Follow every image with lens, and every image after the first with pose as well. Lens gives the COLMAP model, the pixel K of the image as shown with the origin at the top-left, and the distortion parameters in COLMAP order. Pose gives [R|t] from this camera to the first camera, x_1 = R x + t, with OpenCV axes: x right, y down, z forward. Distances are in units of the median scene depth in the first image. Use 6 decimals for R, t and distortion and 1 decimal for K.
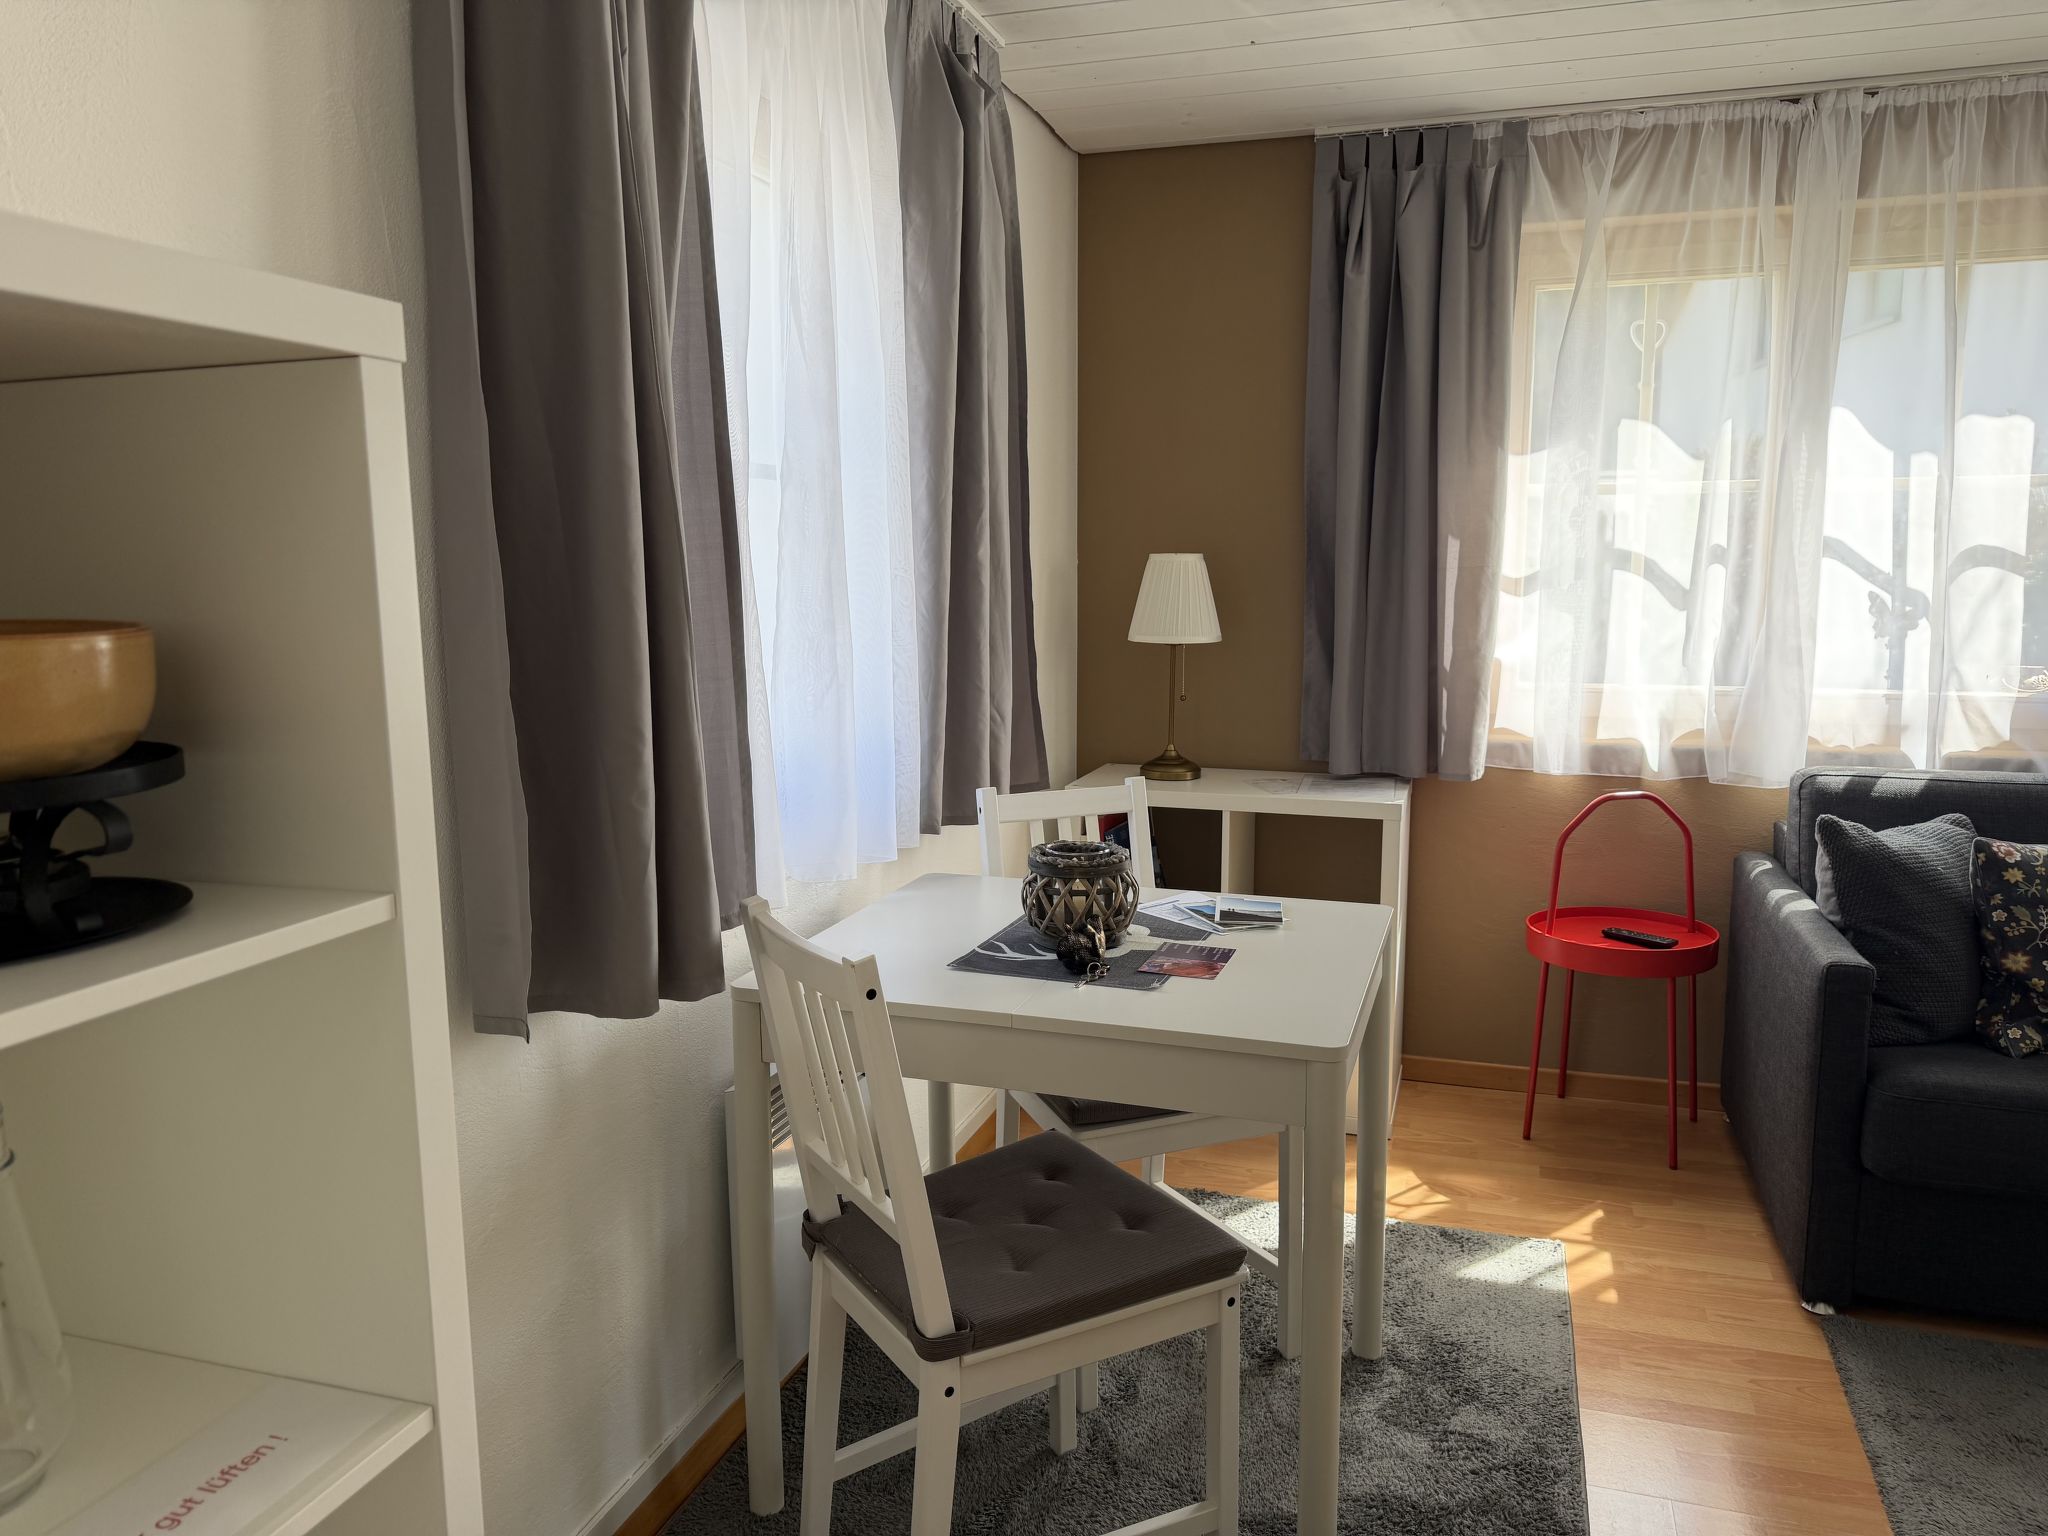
lens RADIAL K [[1442.6, 0, 1013.4], [0, 1442.6, 763.7], [0, 0, 1]] dist [0.055626, -0.068254]
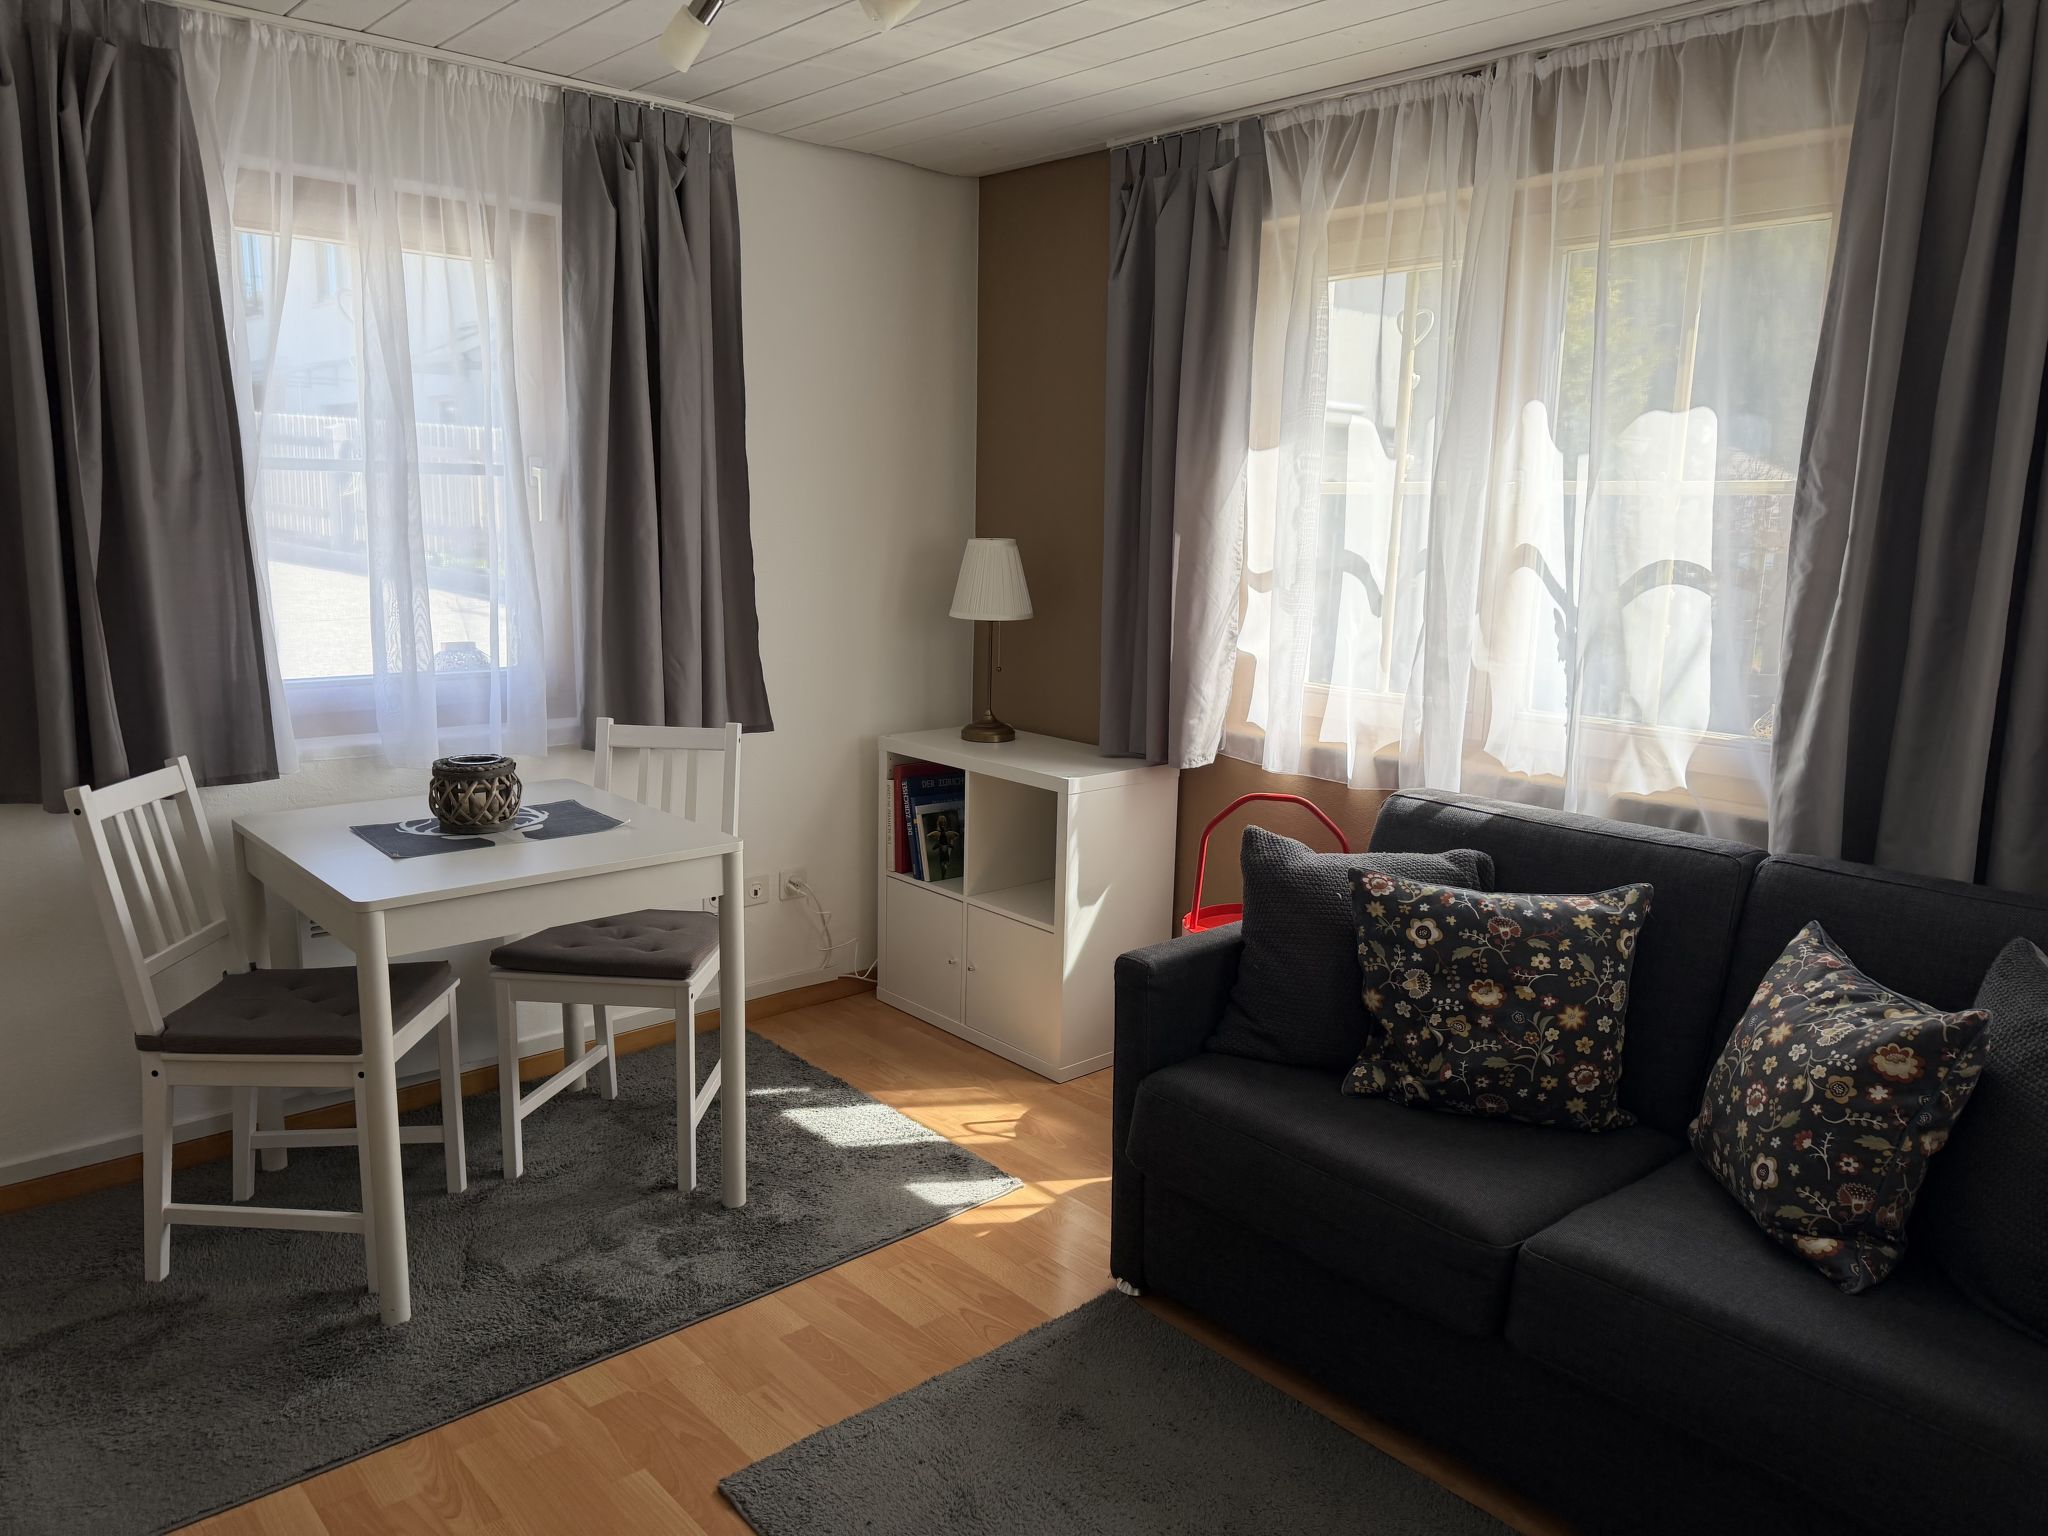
lens RADIAL K [[1442.6, 0, 1029.1], [0, 1442.6, 769.8], [0, 0, 1]] dist [0.055626, -0.068254]
pose [[0.867464, 0.111295, -0.484891, 0.787769], [-0.094386, 0.993772, 0.059241, -0.041613], [0.488464, -0.005622, 0.872566, 0.048715]]
